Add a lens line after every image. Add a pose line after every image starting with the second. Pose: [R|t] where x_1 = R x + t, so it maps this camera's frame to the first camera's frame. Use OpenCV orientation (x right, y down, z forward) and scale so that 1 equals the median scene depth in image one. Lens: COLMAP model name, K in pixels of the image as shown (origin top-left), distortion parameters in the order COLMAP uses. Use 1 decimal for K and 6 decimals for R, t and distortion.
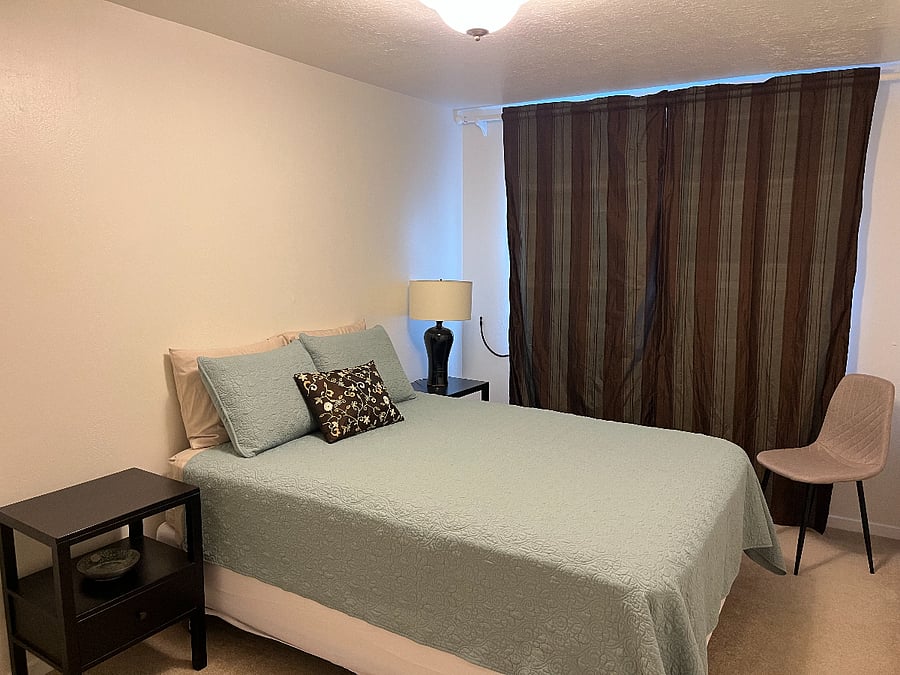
lens RADIAL K [[667.4, 0, 450.0], [0, 667.4, 337.5], [0, 0, 1]] dist [-0.003099, -0.007768]
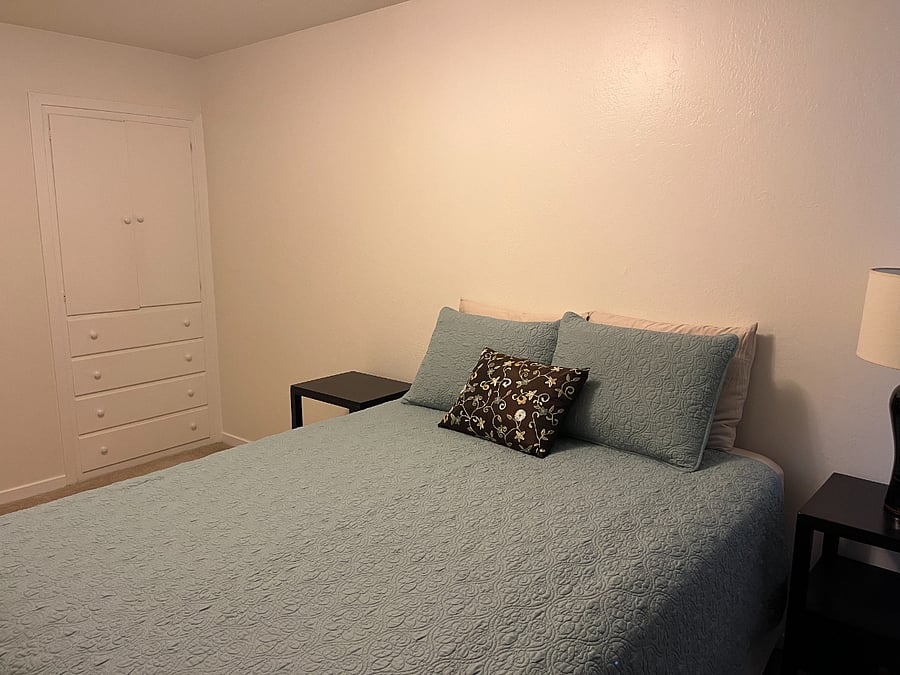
lens RADIAL K [[667.4, 0, 450.0], [0, 667.4, 337.5], [0, 0, 1]] dist [-0.003099, -0.007768]
pose [[-0.112080, 0.189197, -0.975522, 0.609434], [-0.132260, 0.970133, 0.203347, -0.124956], [0.984858, 0.151813, -0.083709, 1.009198]]
